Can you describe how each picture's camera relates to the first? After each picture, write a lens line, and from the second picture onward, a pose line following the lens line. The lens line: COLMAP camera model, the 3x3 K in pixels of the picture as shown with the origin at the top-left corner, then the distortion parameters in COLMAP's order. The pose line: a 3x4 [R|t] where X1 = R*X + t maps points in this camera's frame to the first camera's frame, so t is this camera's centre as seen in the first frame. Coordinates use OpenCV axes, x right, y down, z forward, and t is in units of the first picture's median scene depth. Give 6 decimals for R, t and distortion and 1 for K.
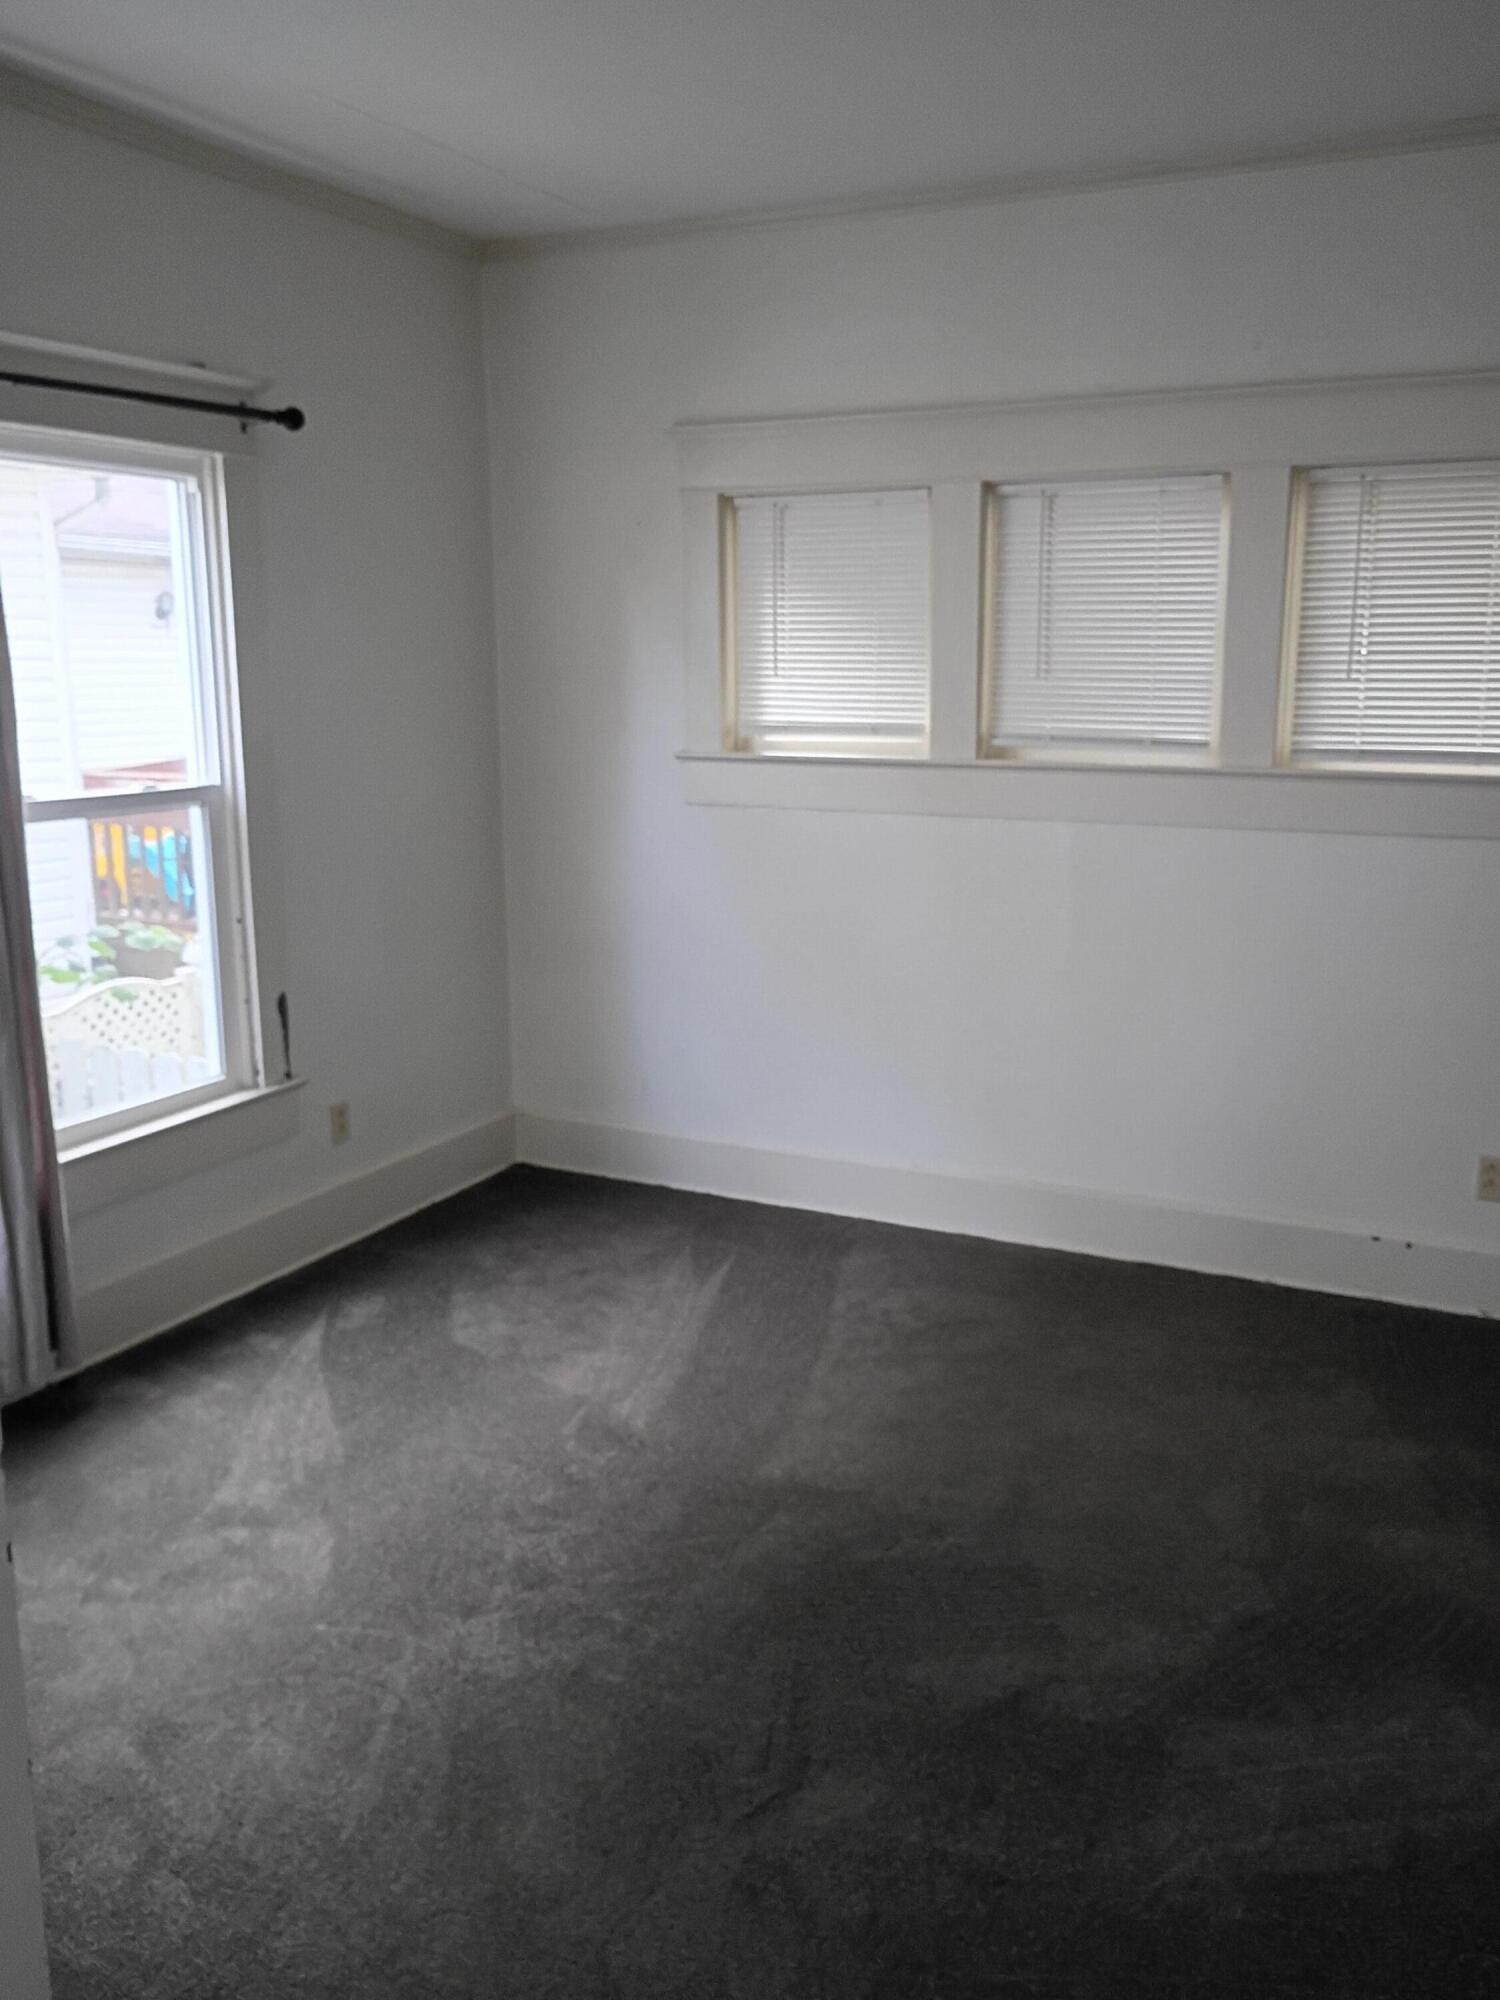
lens RADIAL K [[1727.3, 0, 752.8], [0, 1727.3, 995.4], [0, 0, 1]] dist [0.051290, -0.014063]
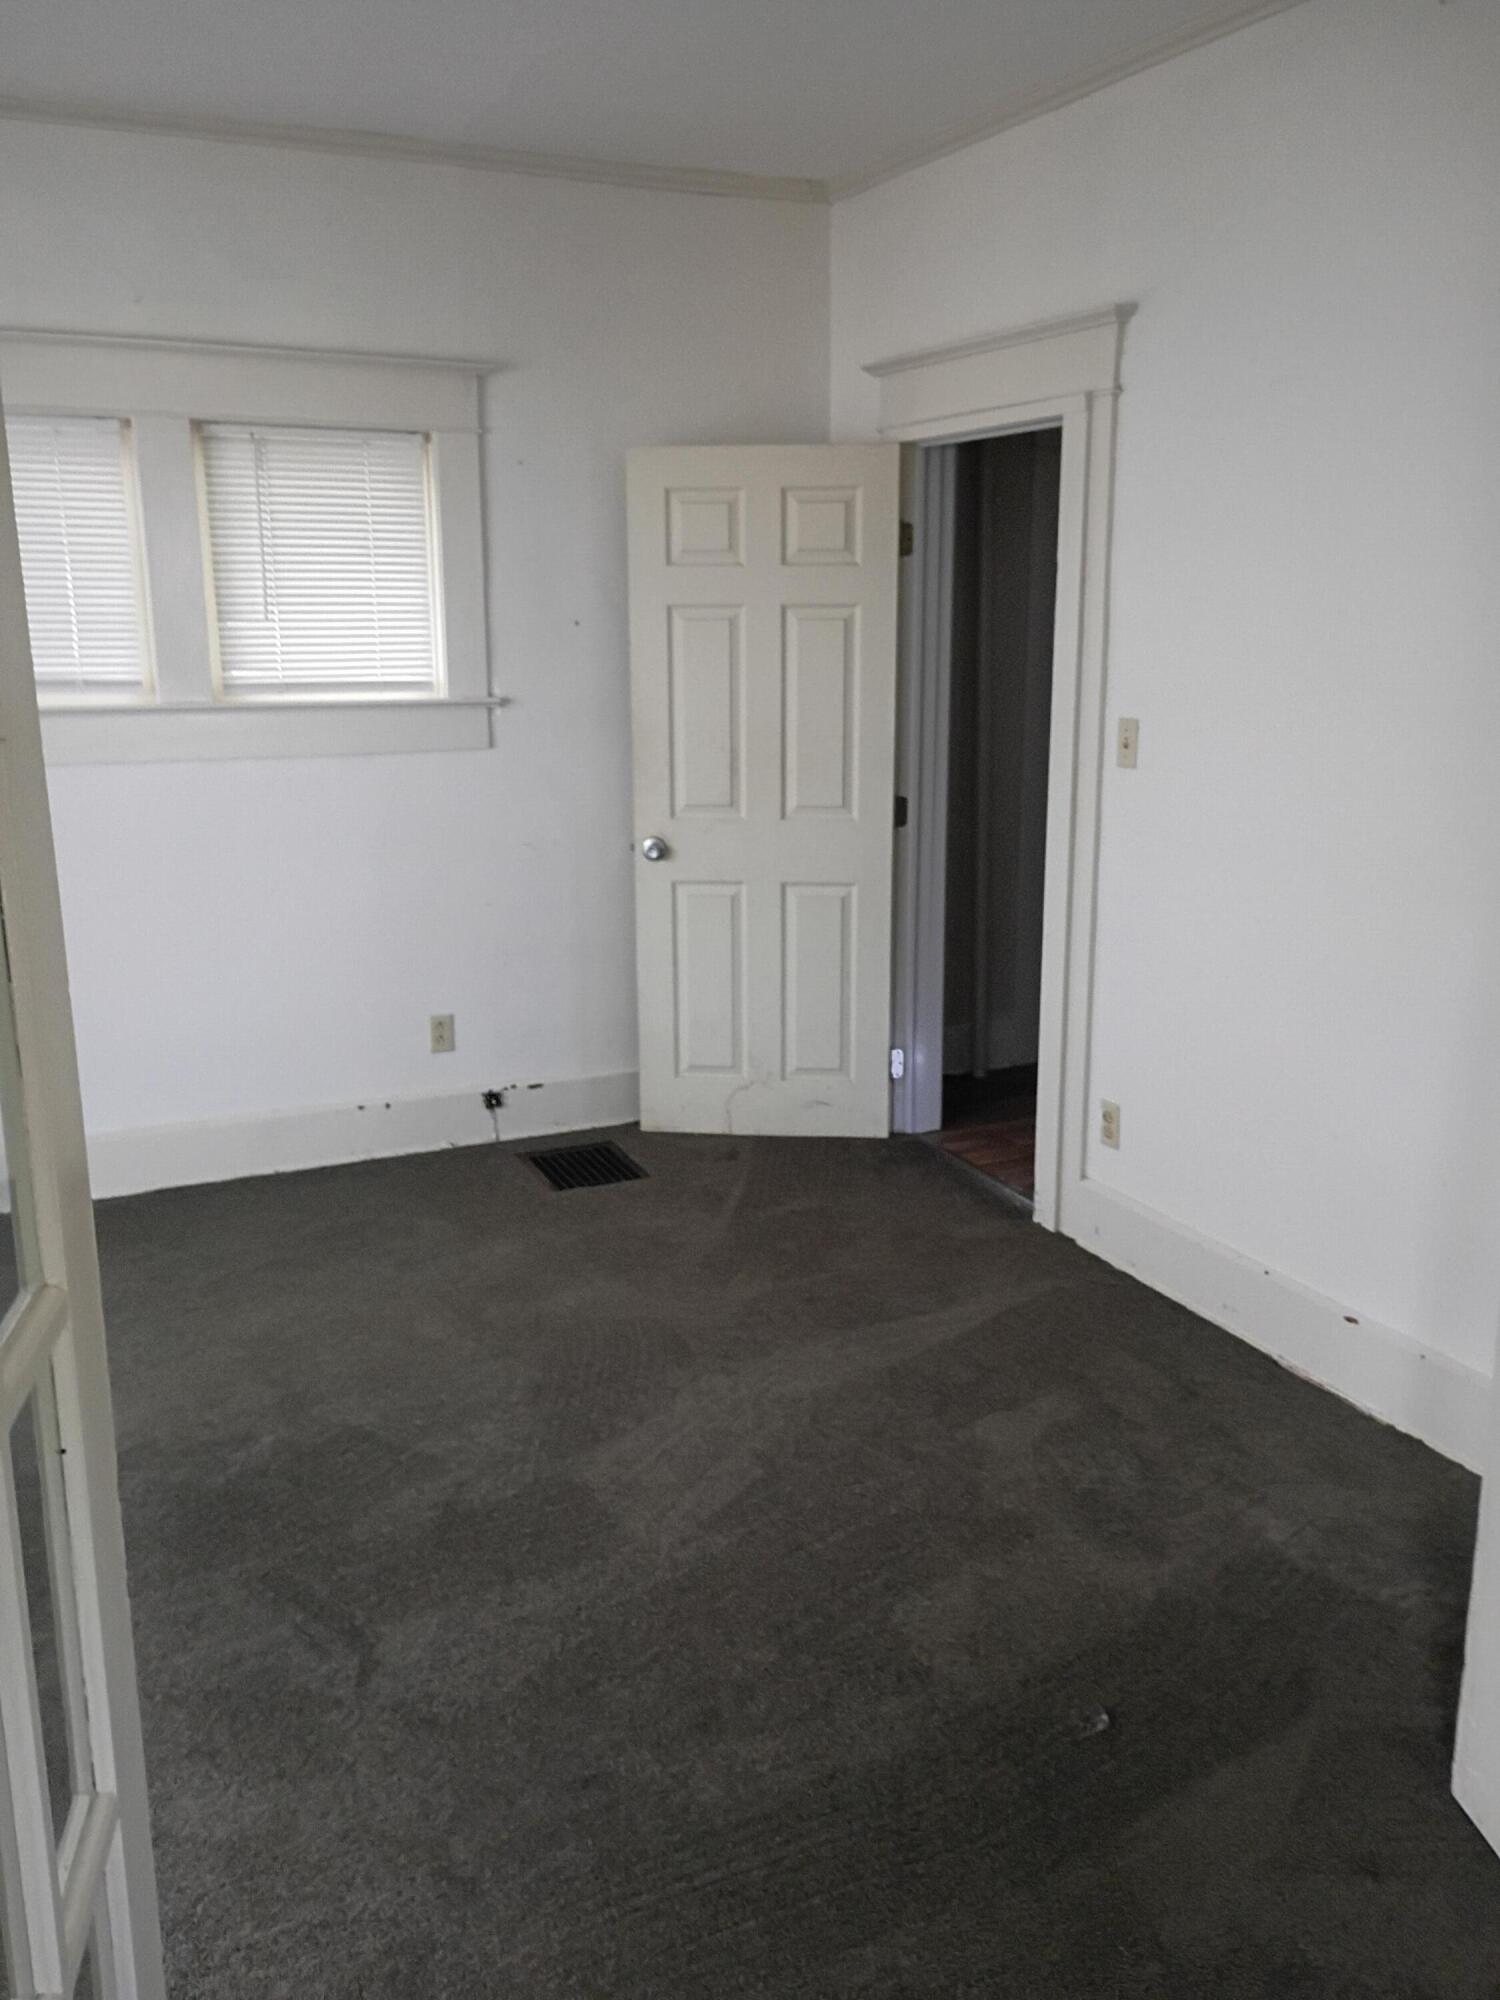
lens RADIAL K [[1727.3, 0, 748.9], [0, 1727.3, 1005.4], [0, 0, 1]] dist [0.051290, -0.014063]
pose [[0.610636, -0.182892, 0.770502, -0.369797], [0.160607, 0.981347, 0.105656, -0.006963], [-0.775454, 0.059230, 0.628620, 0.075573]]
